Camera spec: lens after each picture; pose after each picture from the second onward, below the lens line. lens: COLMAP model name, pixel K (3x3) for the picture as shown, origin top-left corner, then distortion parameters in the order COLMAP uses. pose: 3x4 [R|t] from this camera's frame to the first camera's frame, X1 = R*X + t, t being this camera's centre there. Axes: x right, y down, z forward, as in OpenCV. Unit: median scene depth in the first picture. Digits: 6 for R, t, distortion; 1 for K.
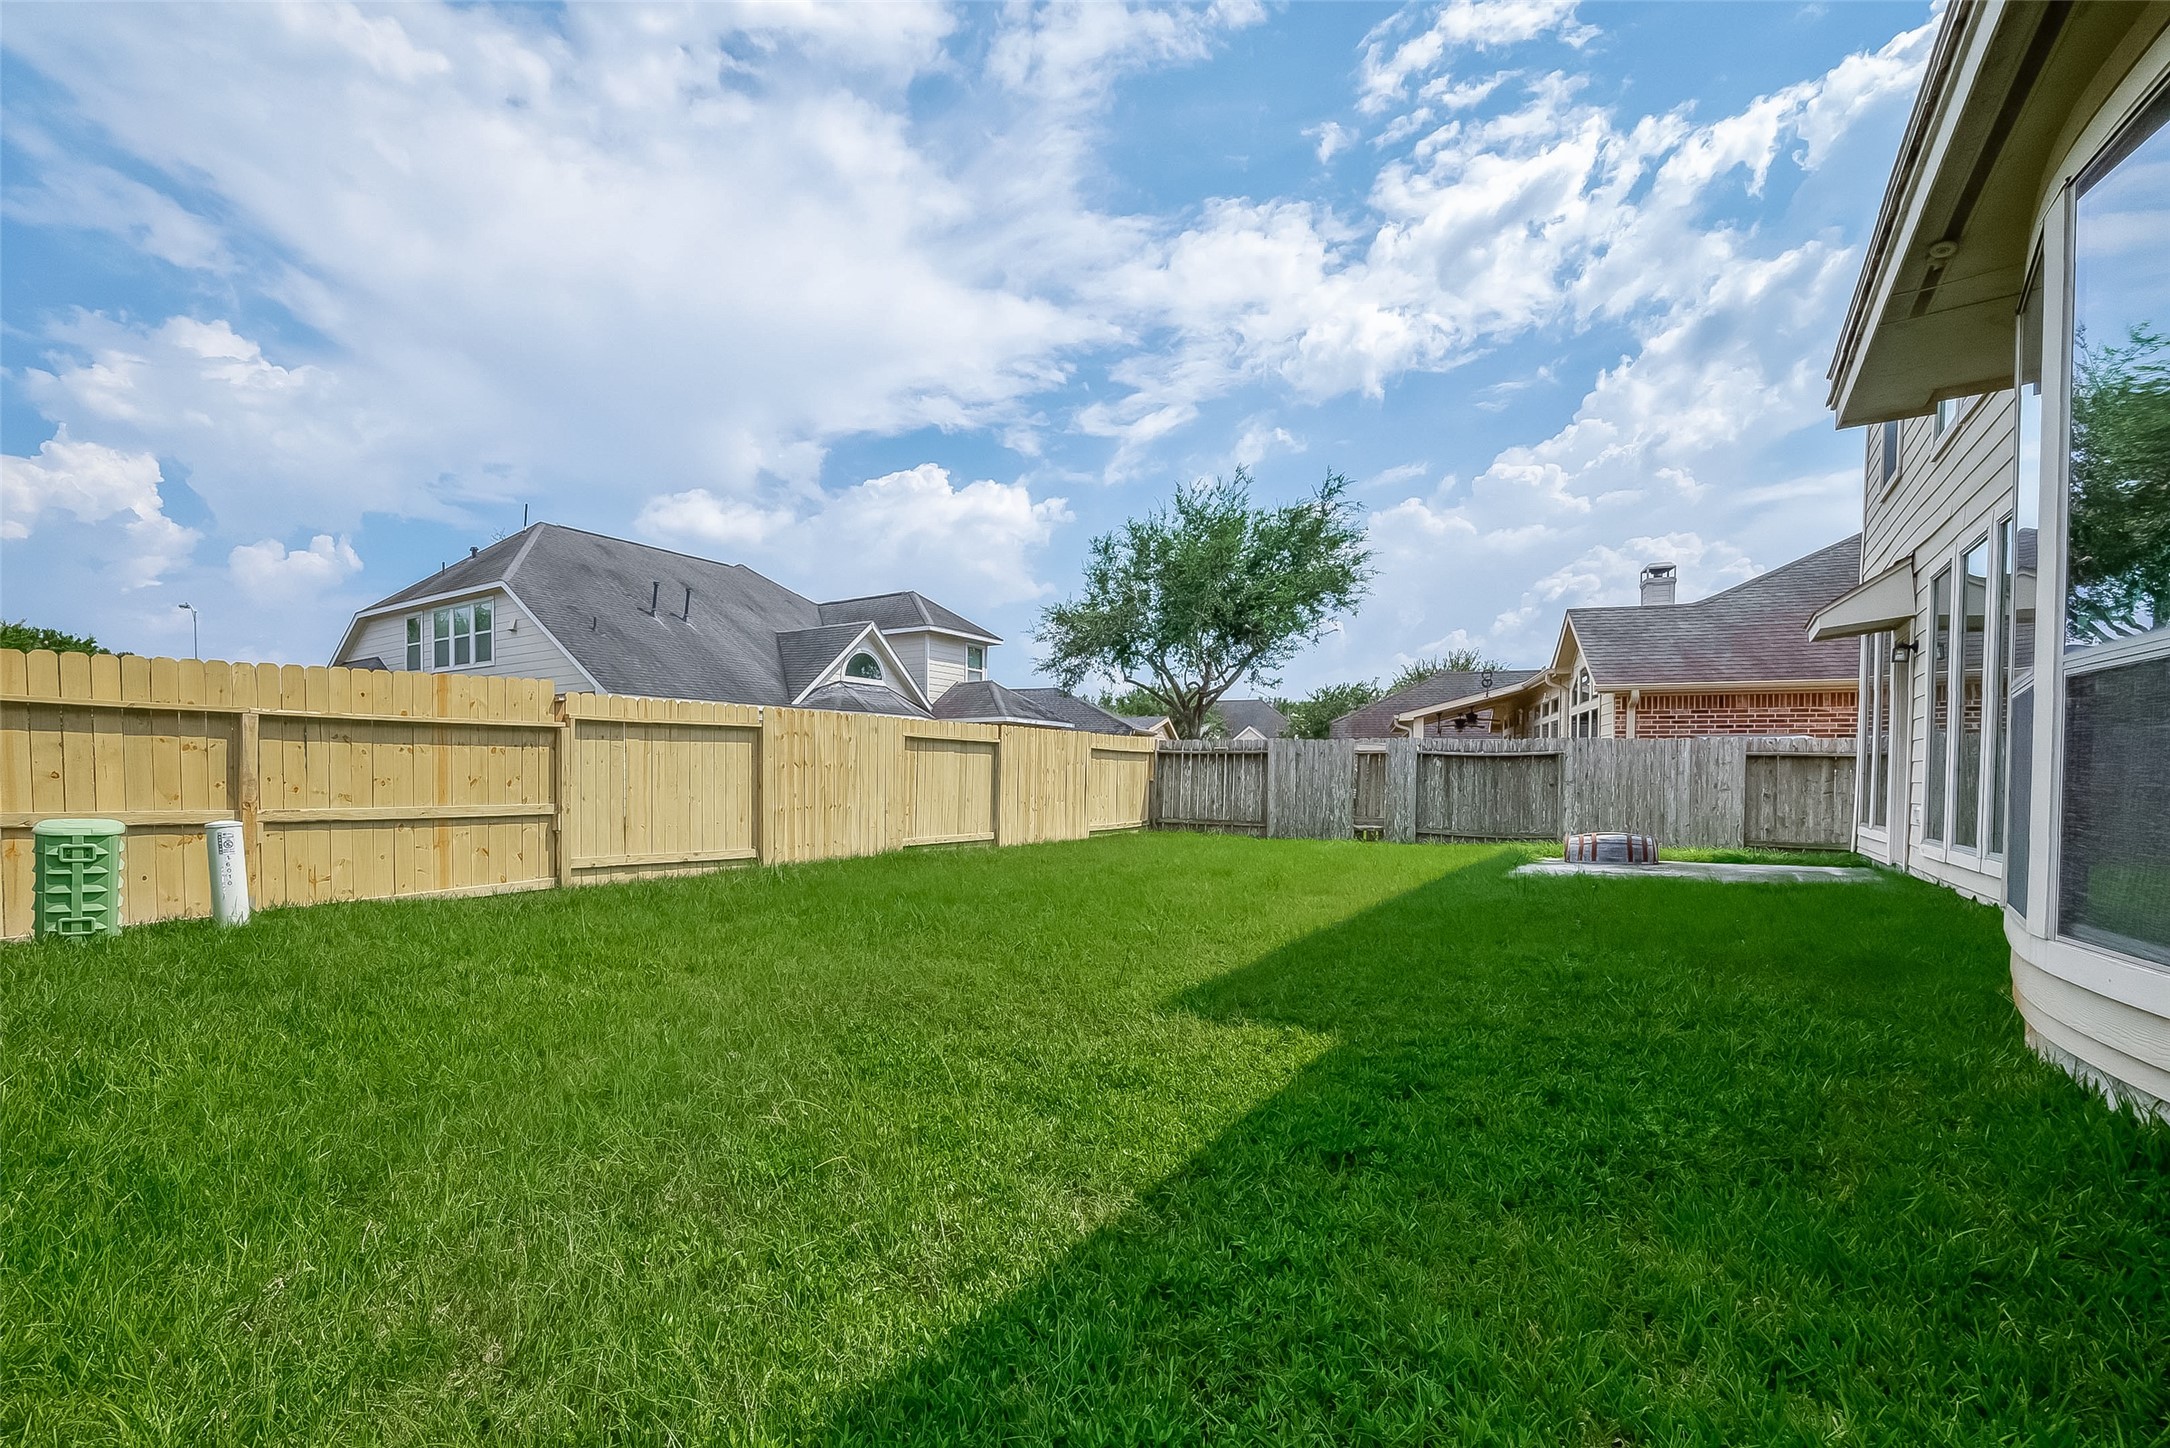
lens RADIAL K [[892.7, 0, 1011.3], [0, 892.7, 798.2], [0, 0, 1]] dist [-0.002241, 0.000559]
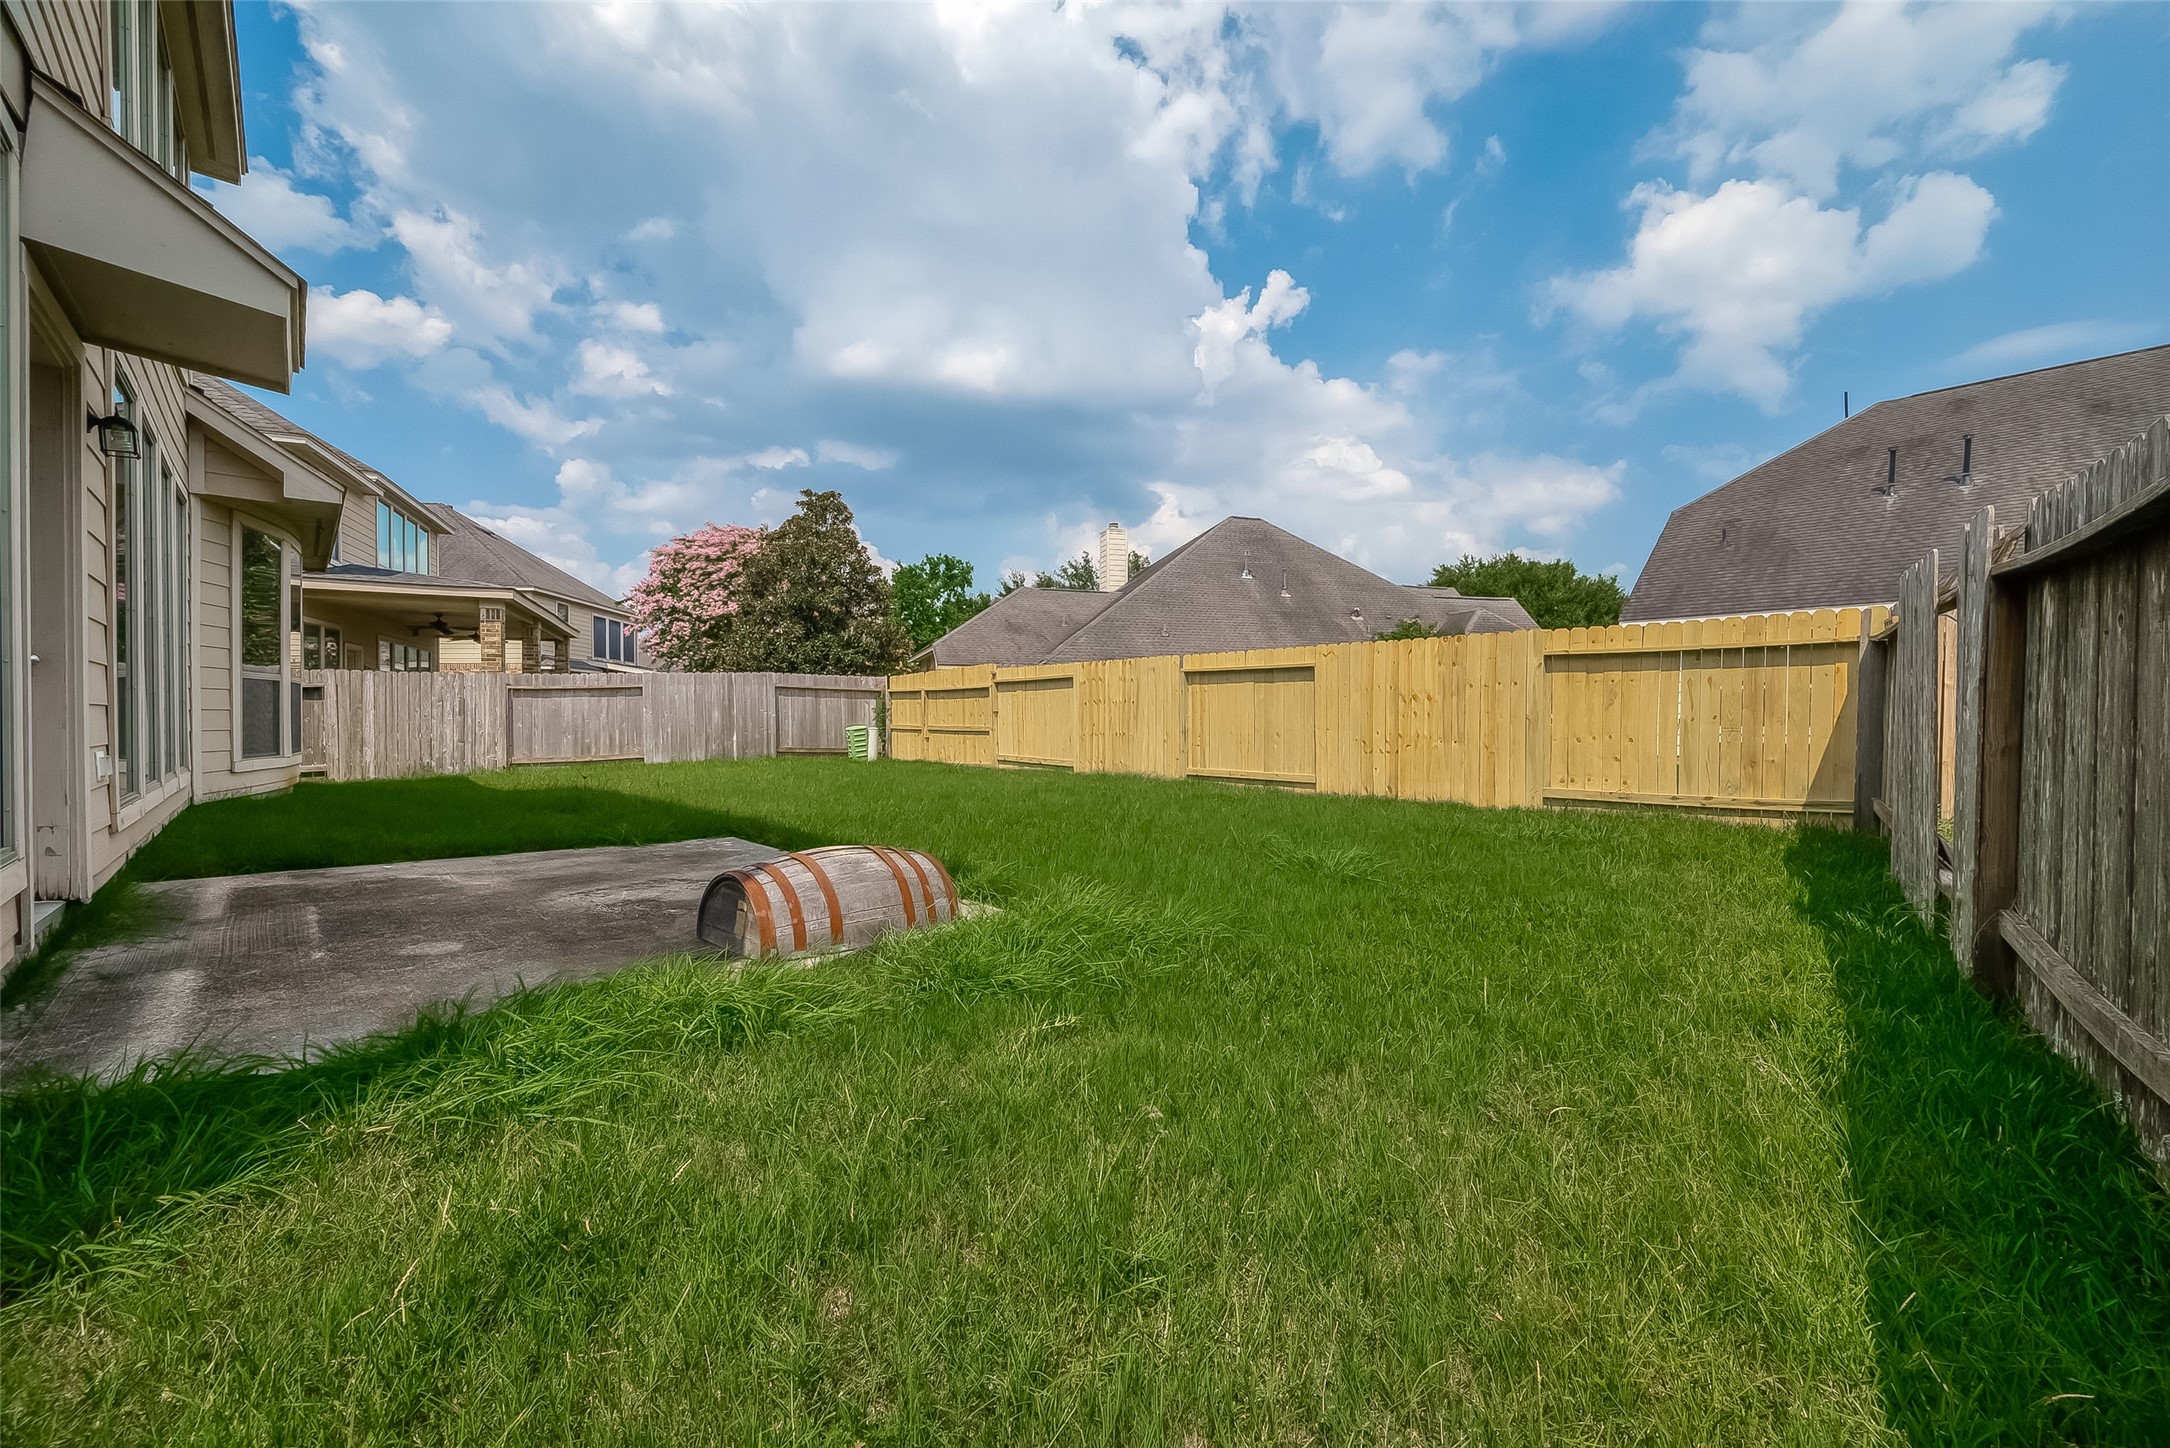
lens RADIAL K [[852.5, 0, 1098.2], [0, 852.5, 723.6], [0, 0, 1]] dist [0.000534, -0.000124]
pose [[-0.162145, 0.003710, -0.986760, 0.729299], [-0.024631, 0.999666, 0.007805, -0.009337], [0.986460, 0.025570, -0.161999, 0.842956]]
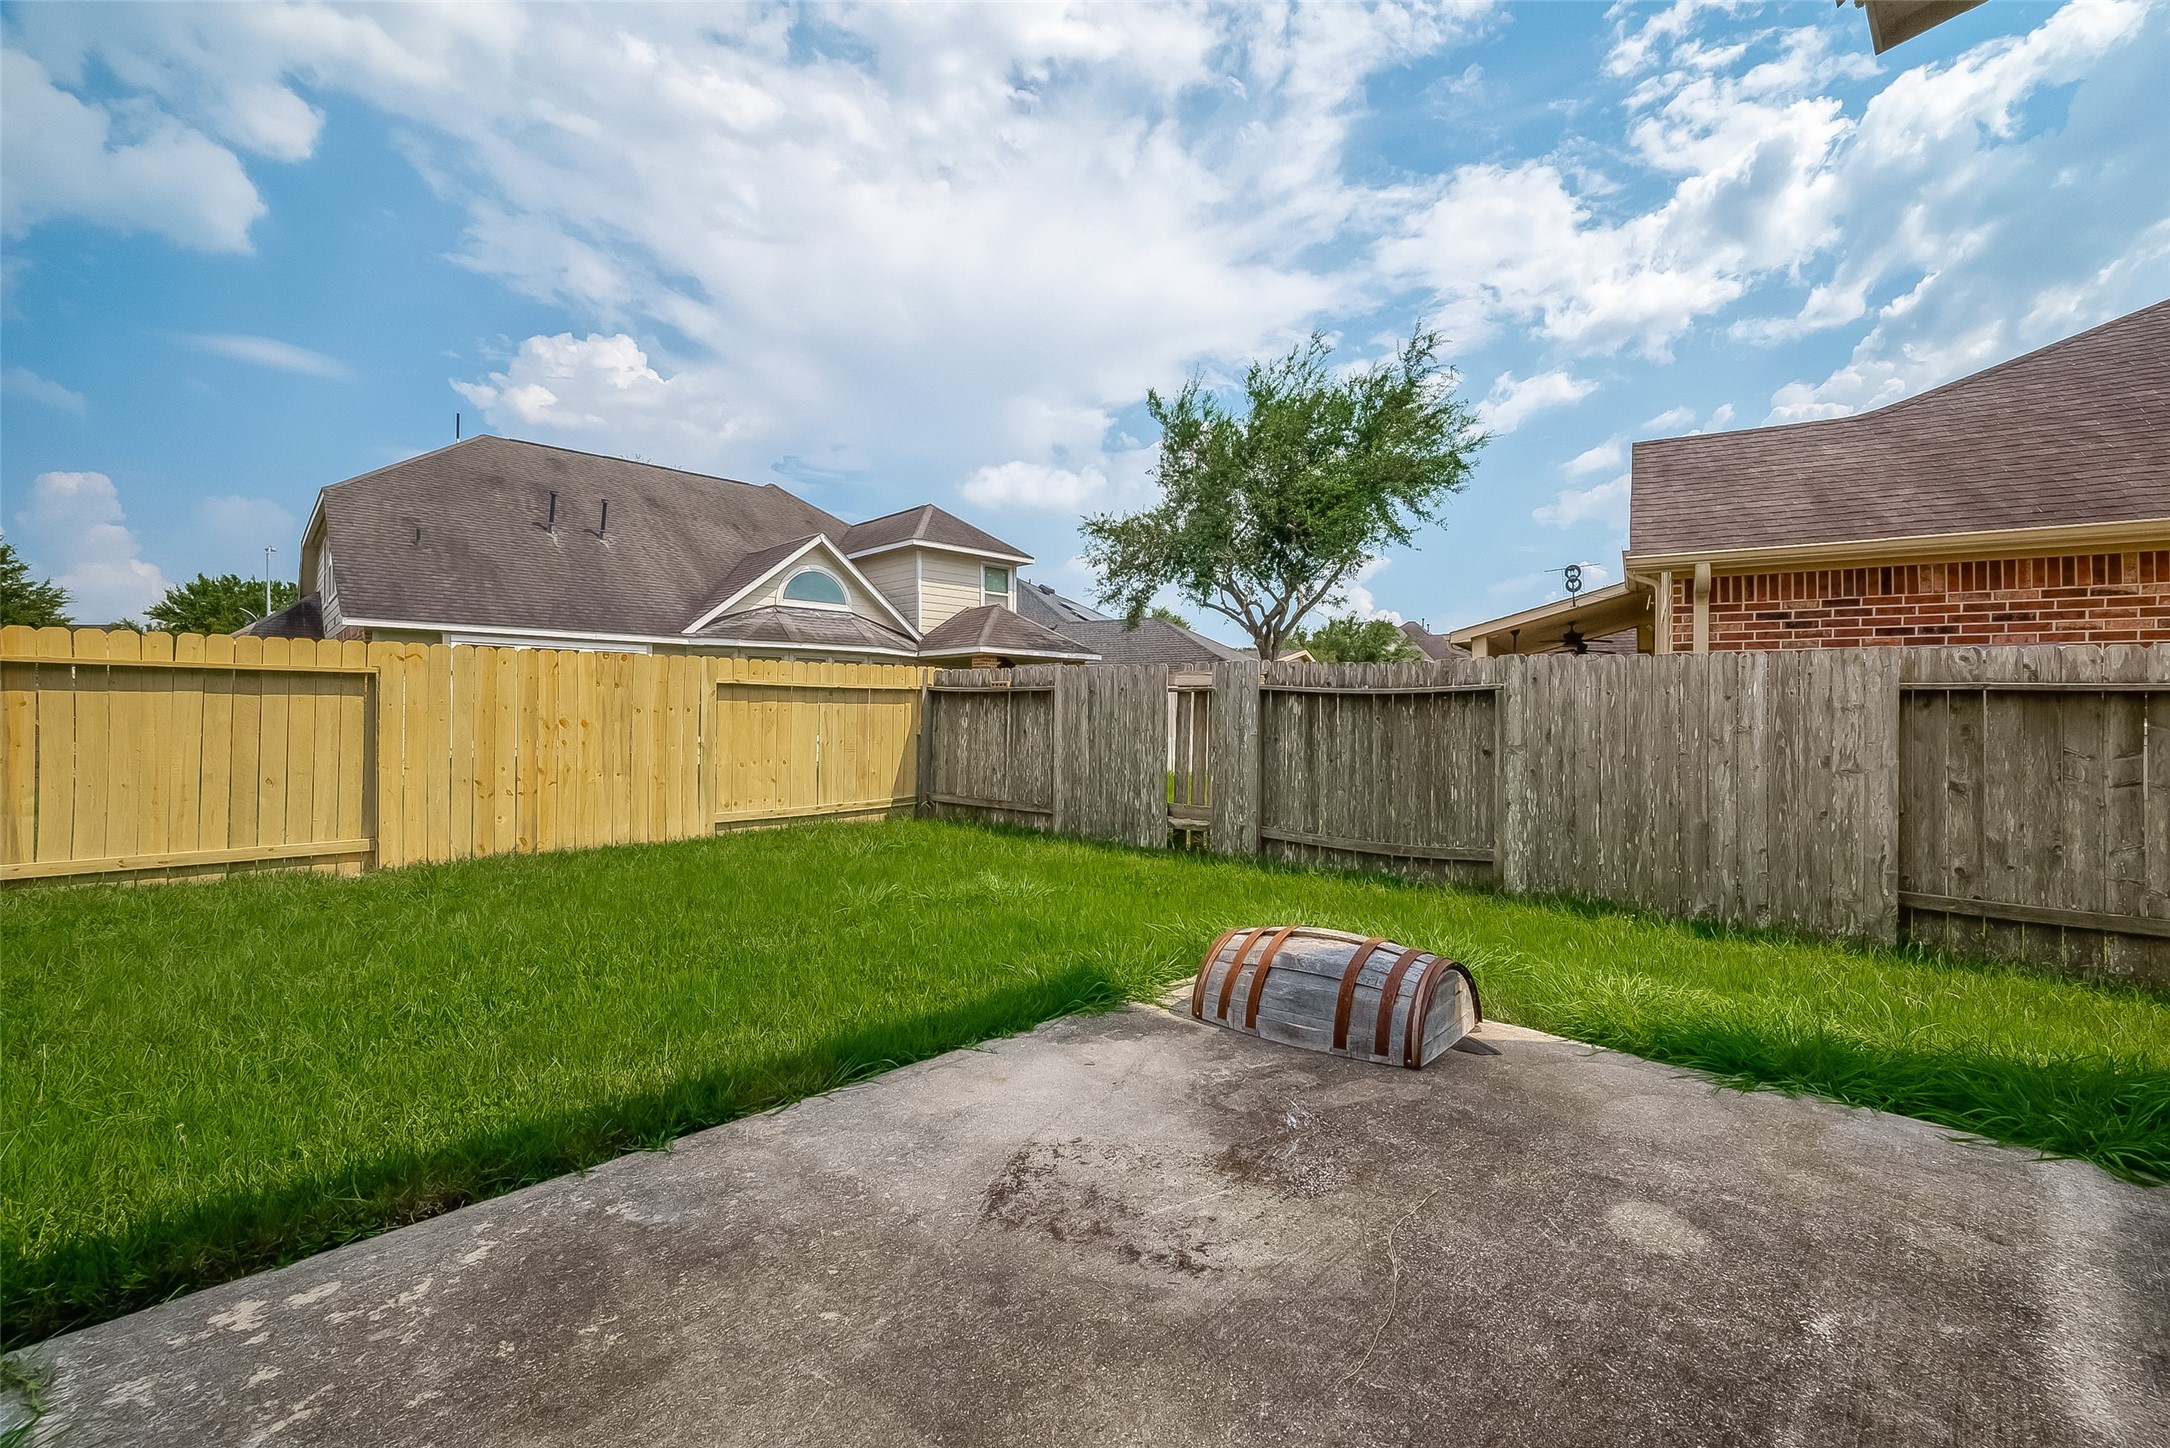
lens RADIAL K [[892.7, 0, 1098.4], [0, 892.7, 711.4], [0, 0, 1]] dist [-0.002241, 0.000559]
pose [[0.990166, -0.001763, -0.139884, 0.450365], [-0.002190, 0.999603, -0.028097, -0.022666], [0.139878, 0.028127, 0.989769, 0.471362]]
